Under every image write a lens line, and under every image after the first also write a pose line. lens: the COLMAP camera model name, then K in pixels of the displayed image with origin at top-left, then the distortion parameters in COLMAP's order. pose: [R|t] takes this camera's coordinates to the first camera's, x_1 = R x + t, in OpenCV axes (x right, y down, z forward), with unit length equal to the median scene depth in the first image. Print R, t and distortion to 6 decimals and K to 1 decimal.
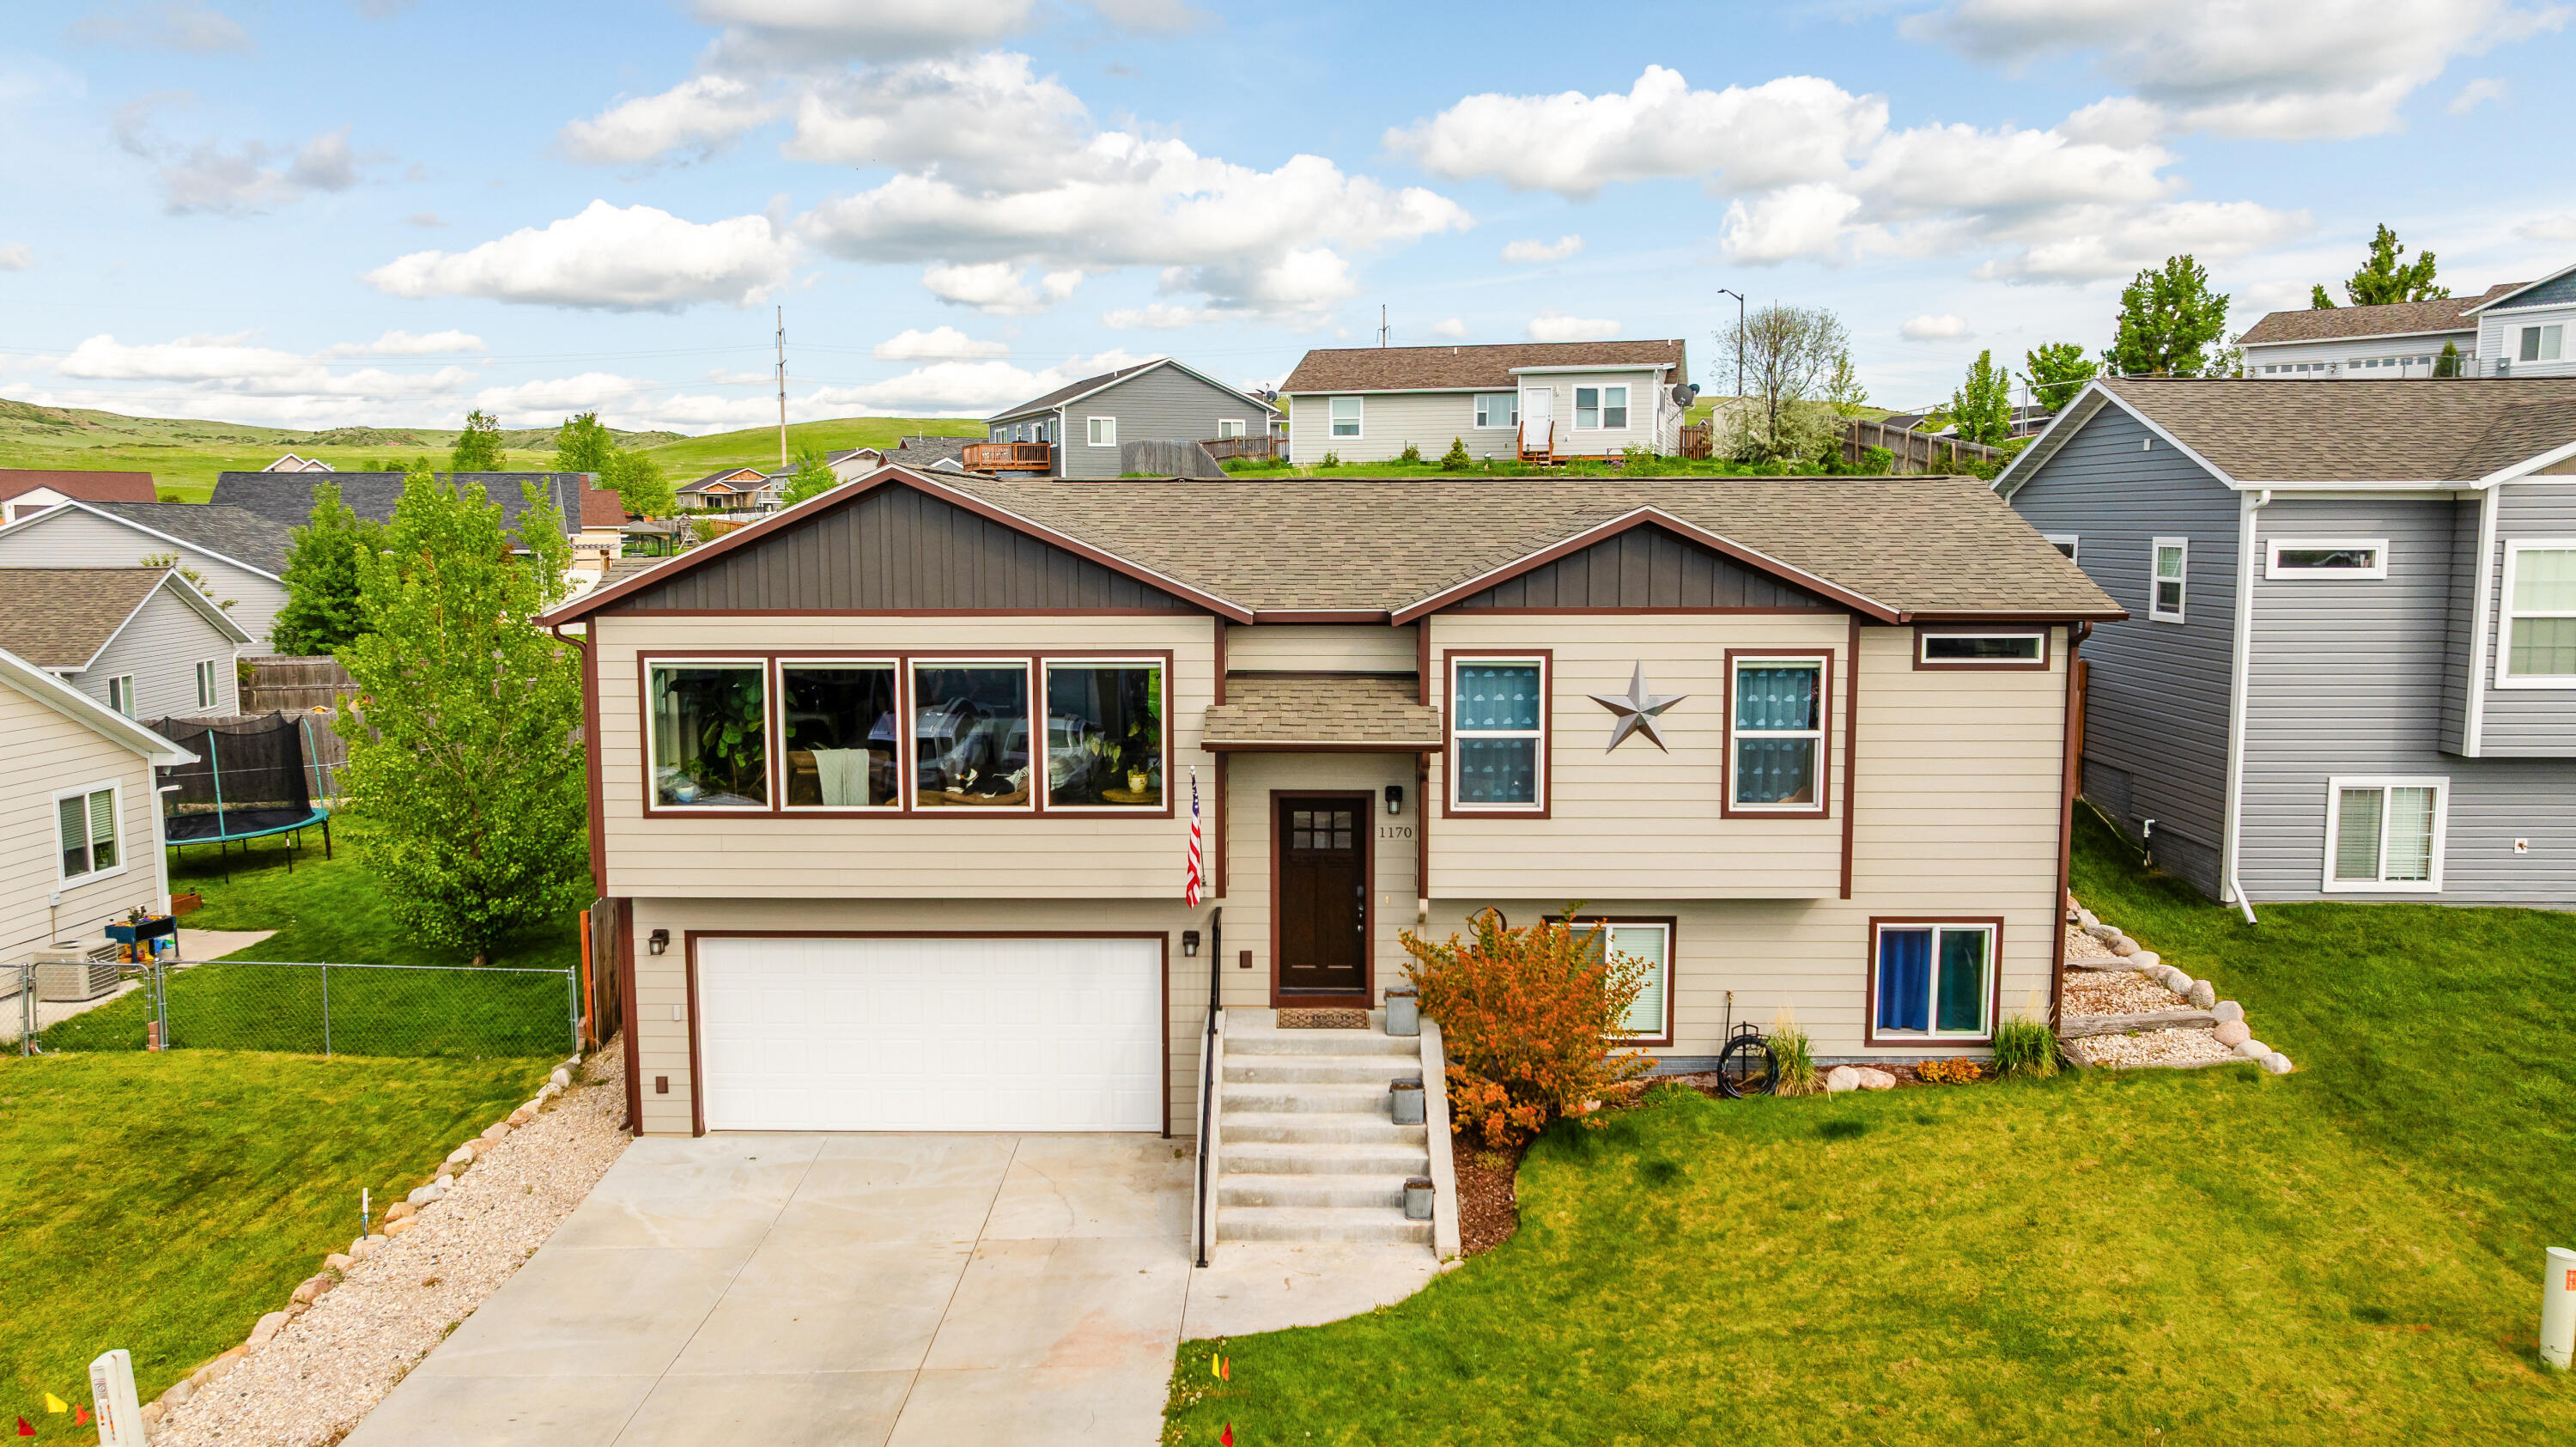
lens RADIAL K [[1807.7, 0, 1288.0], [0, 1807.7, 723.5], [0, 0, 1]] dist [-0.022049, 0.023627]
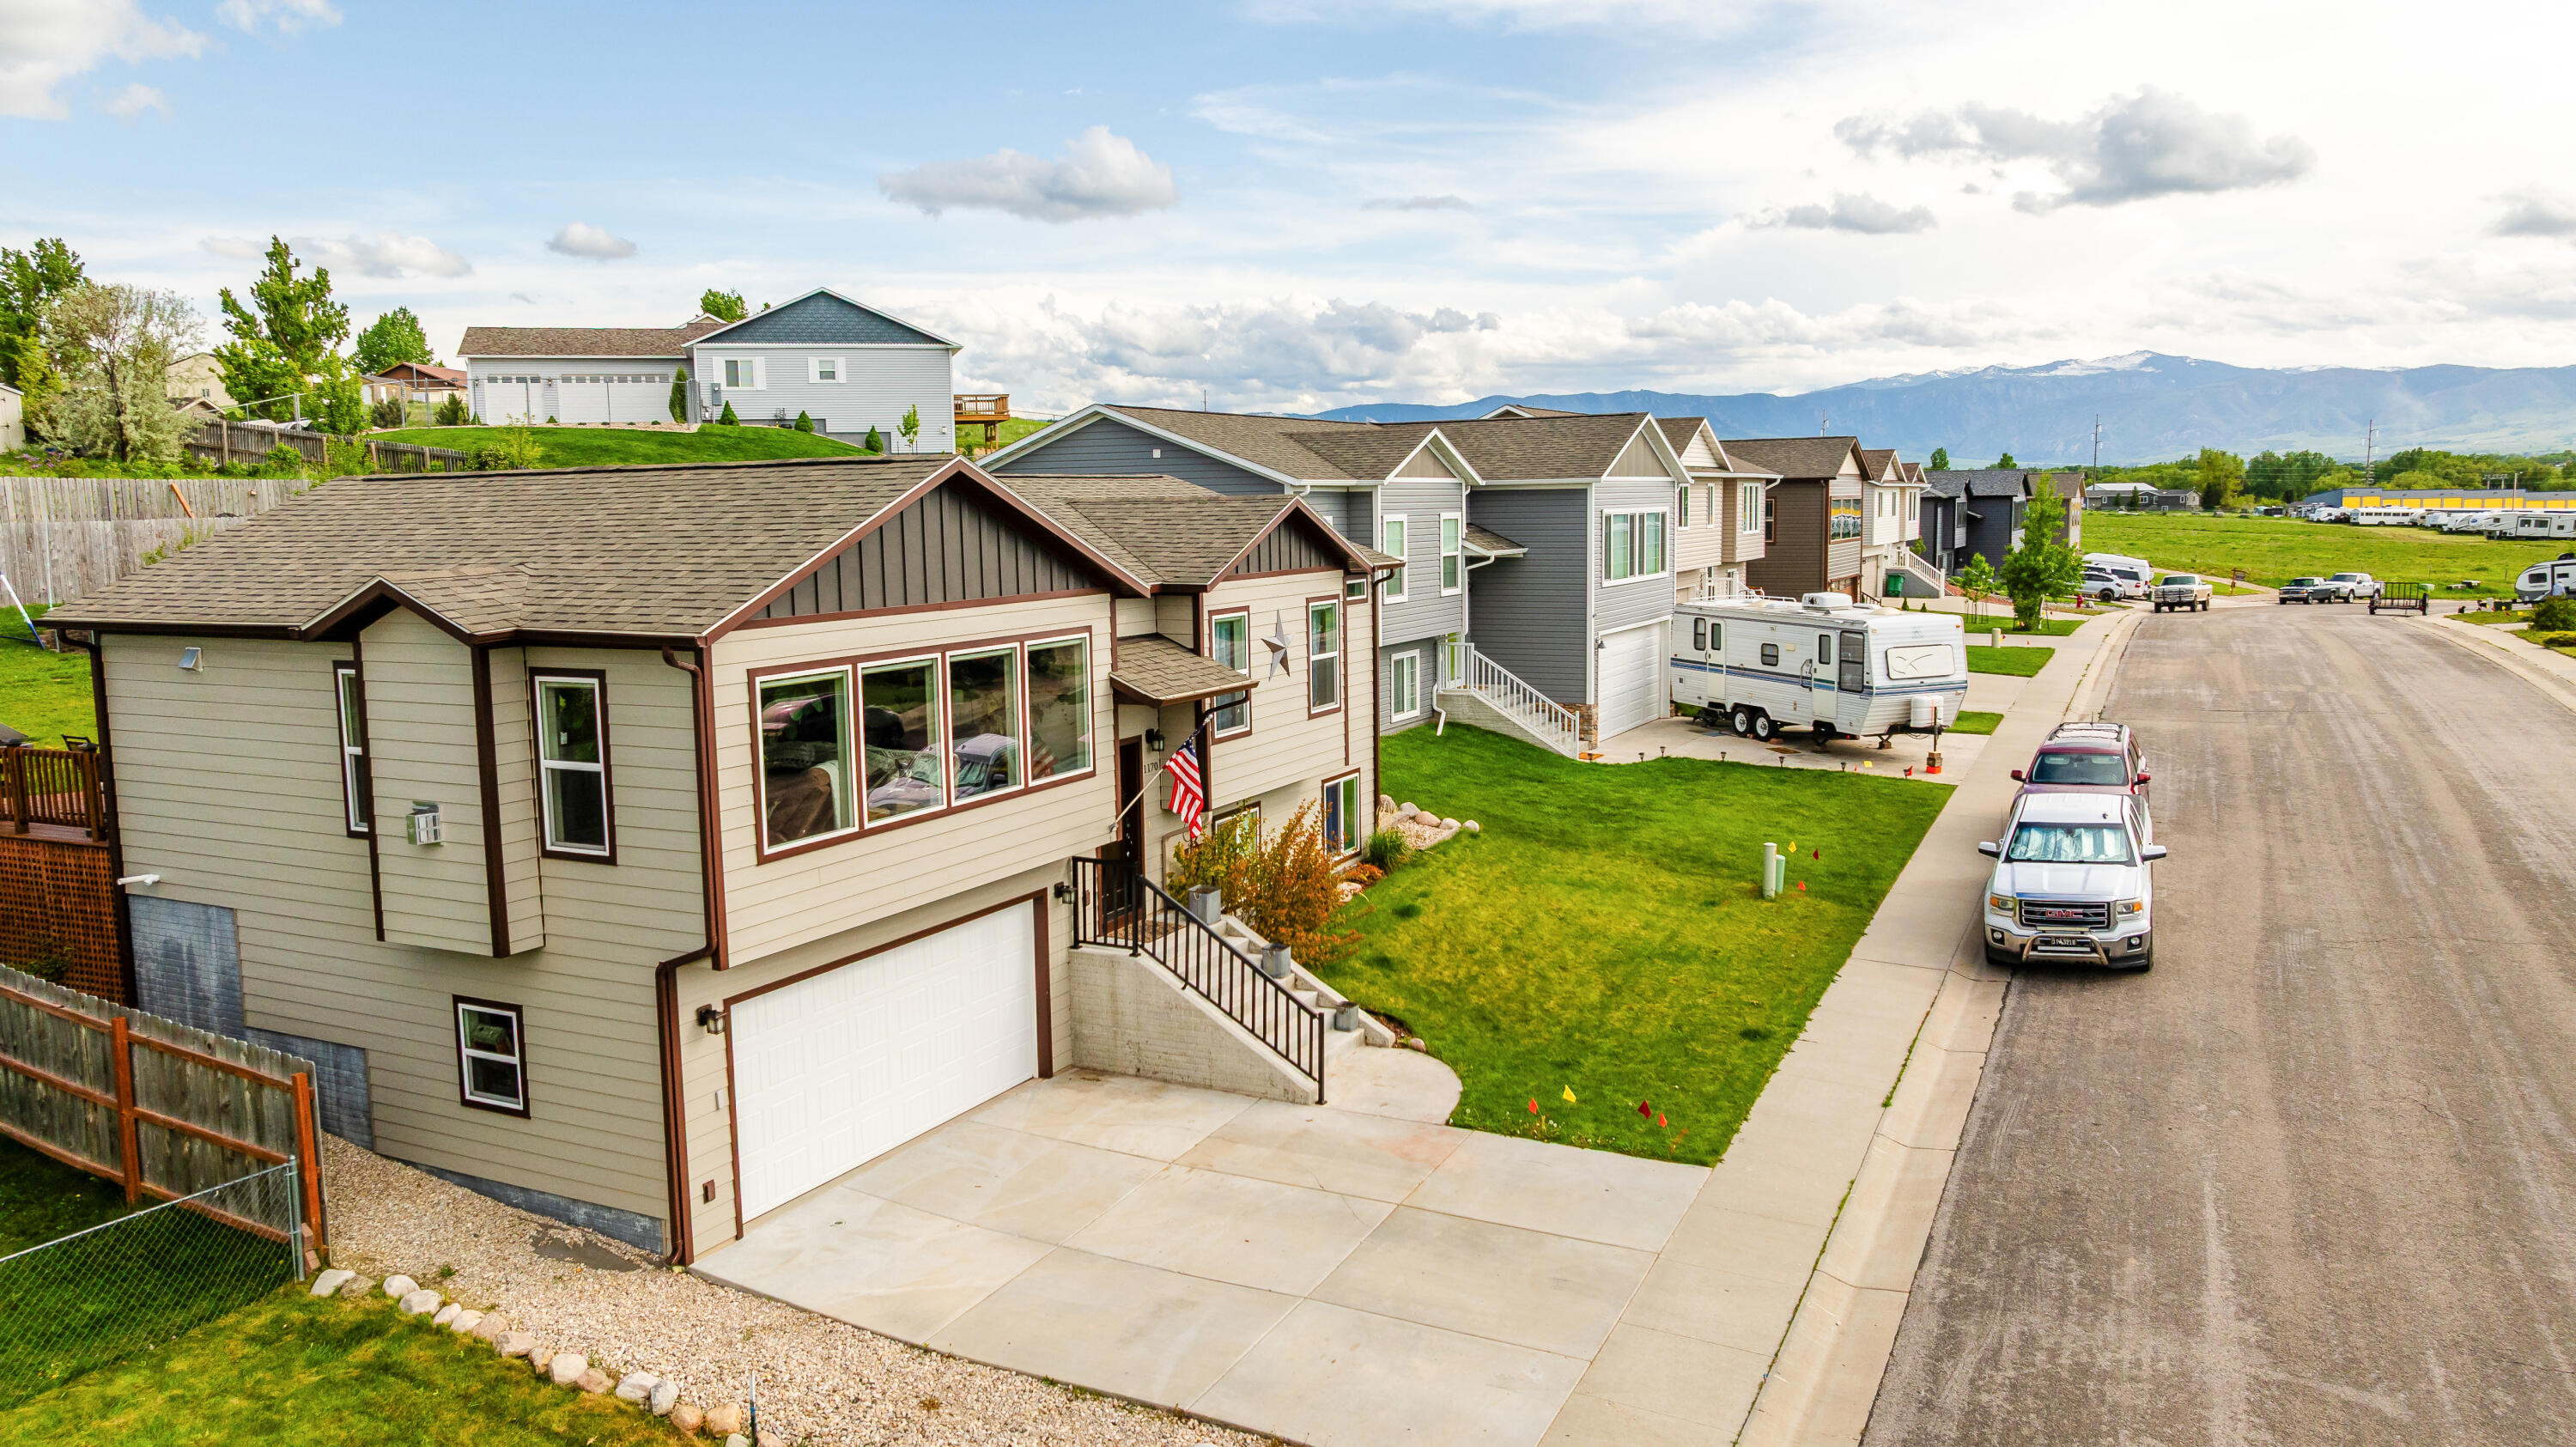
lens RADIAL K [[1807.7, 0, 1288.0], [0, 1807.7, 723.5], [0, 0, 1]] dist [-0.022049, 0.023627]
pose [[0.433719, -0.115250, 0.893647, -1.008388], [0.116845, 0.990606, 0.071045, -0.045323], [-0.893440, 0.073604, 0.443110, 0.394638]]
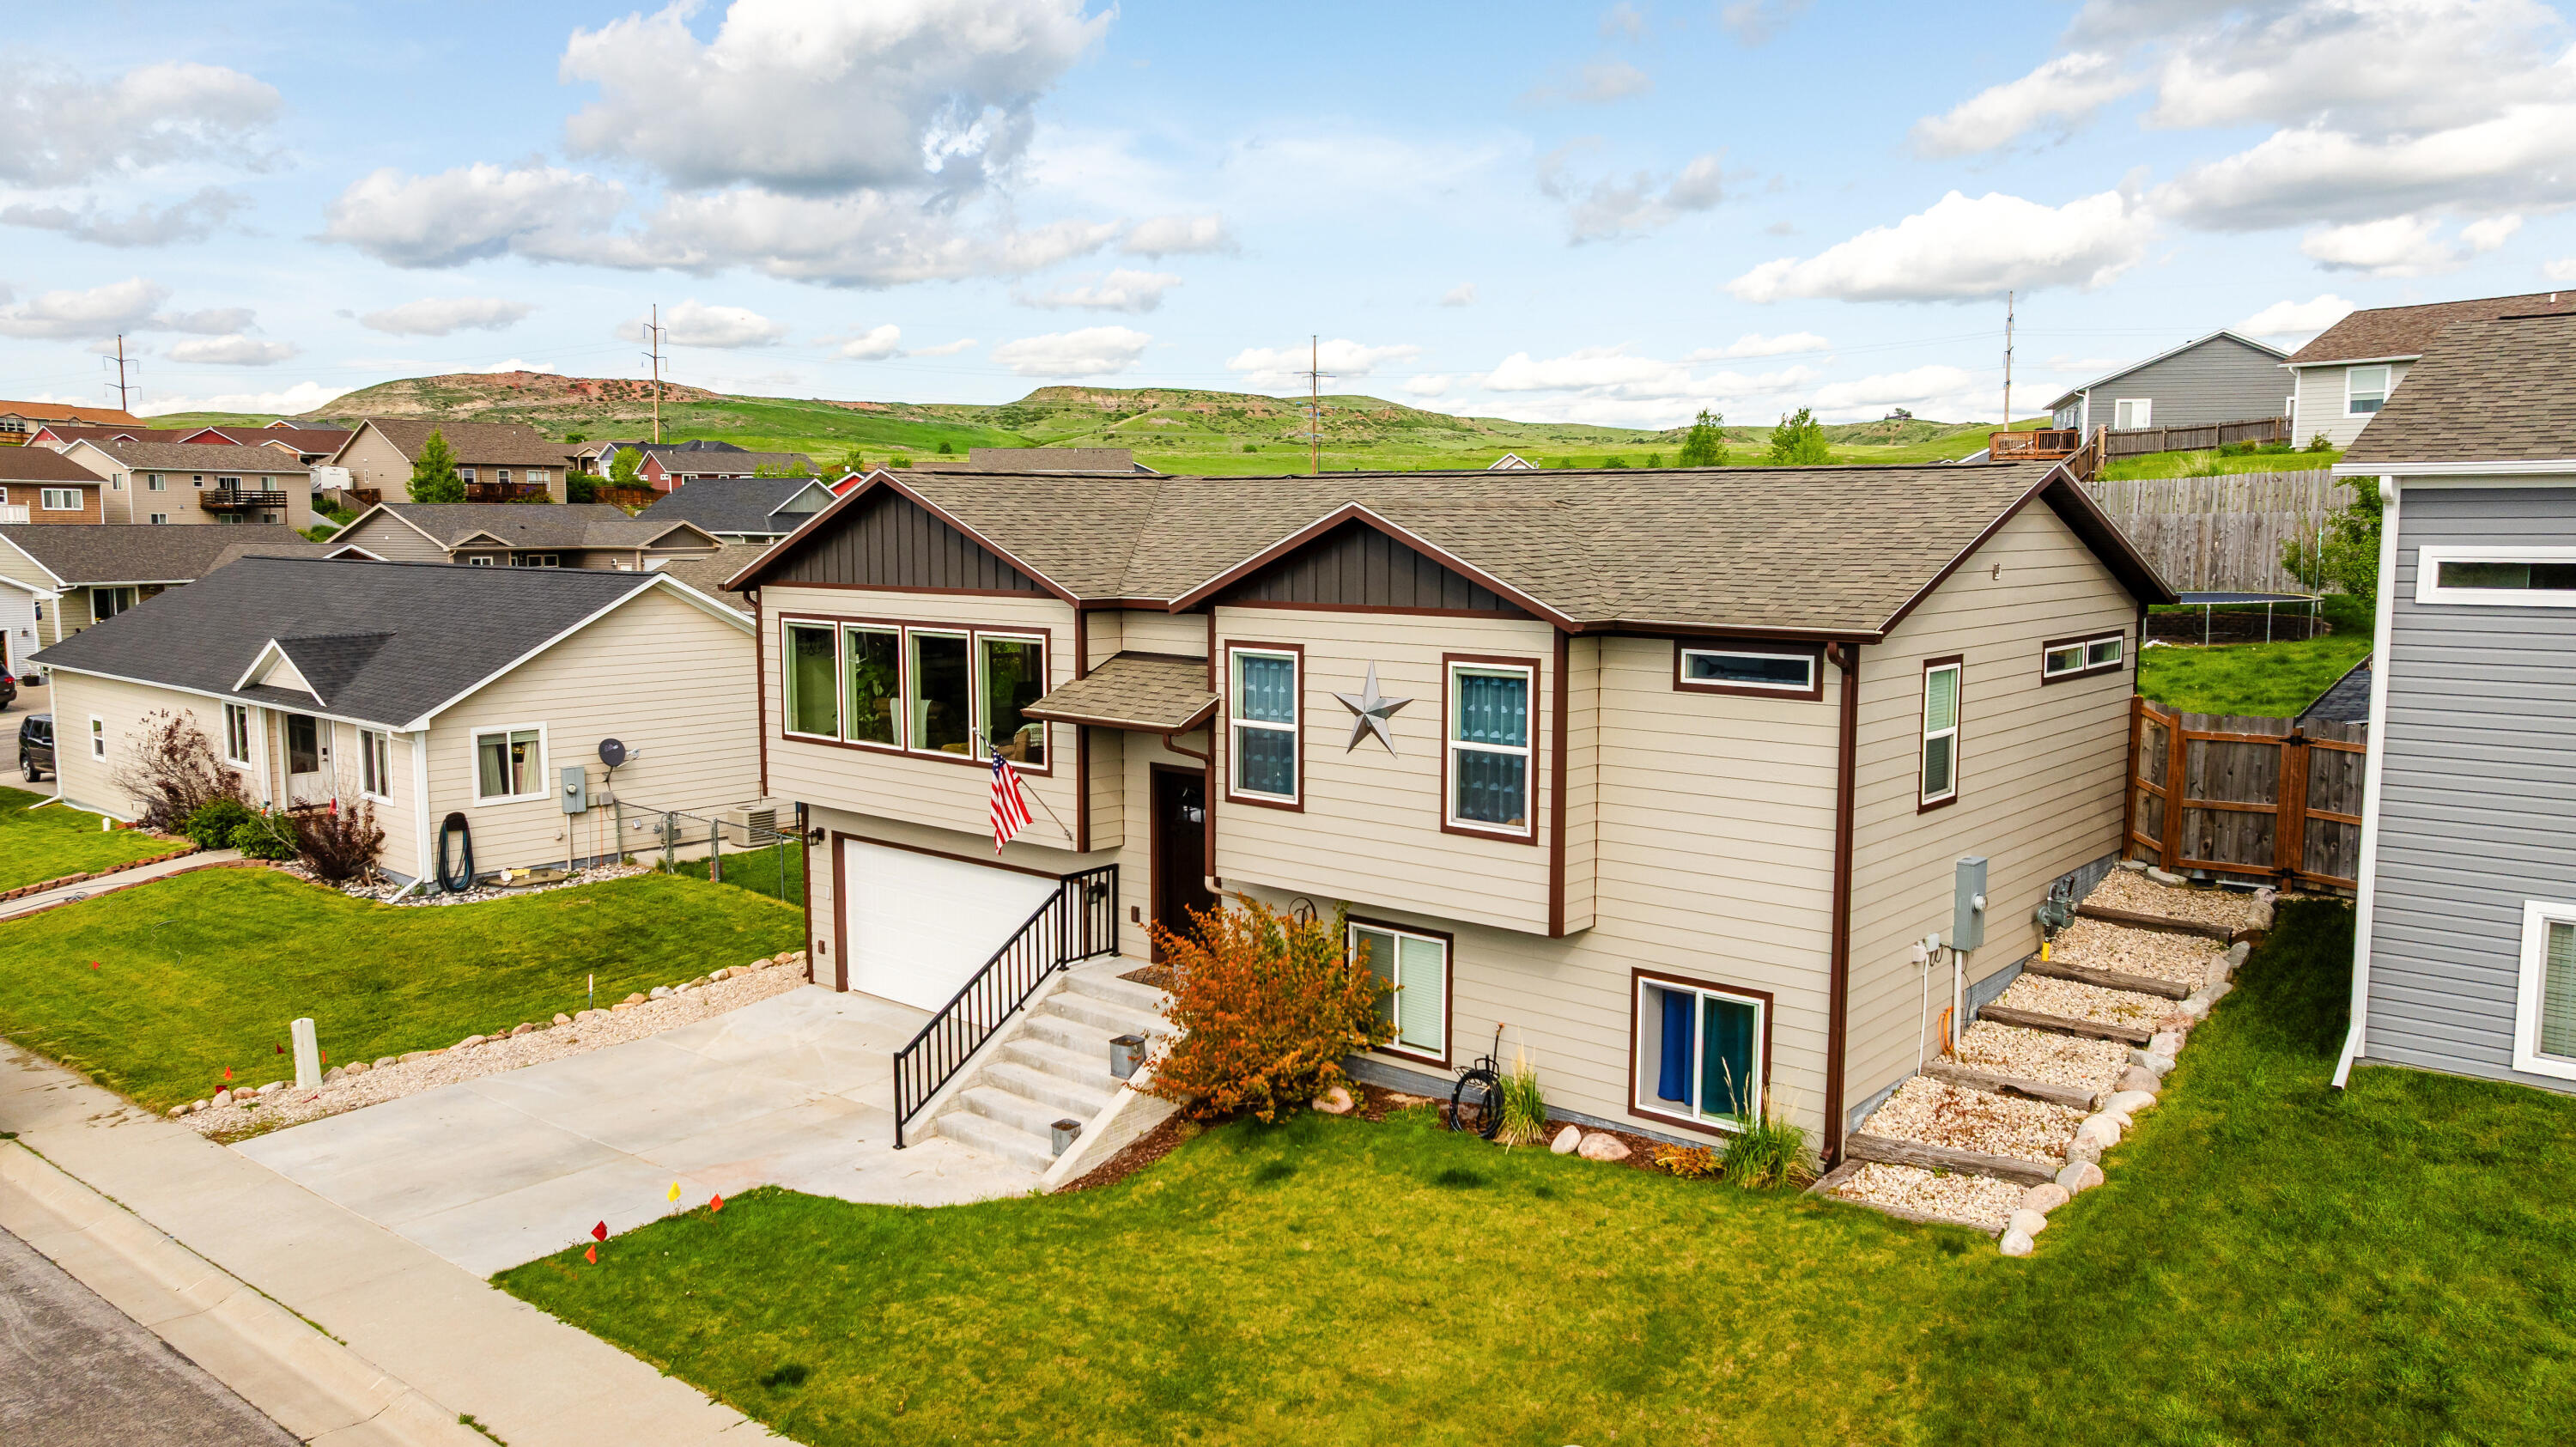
lens RADIAL K [[1807.7, 0, 1288.0], [0, 1807.7, 723.5], [0, 0, 1]] dist [-0.022049, 0.023627]
pose [[0.766456, 0.076245, -0.637756, 0.772987], [-0.073644, 0.996813, 0.030665, -0.027055], [0.638061, 0.023464, 0.769628, 0.218945]]
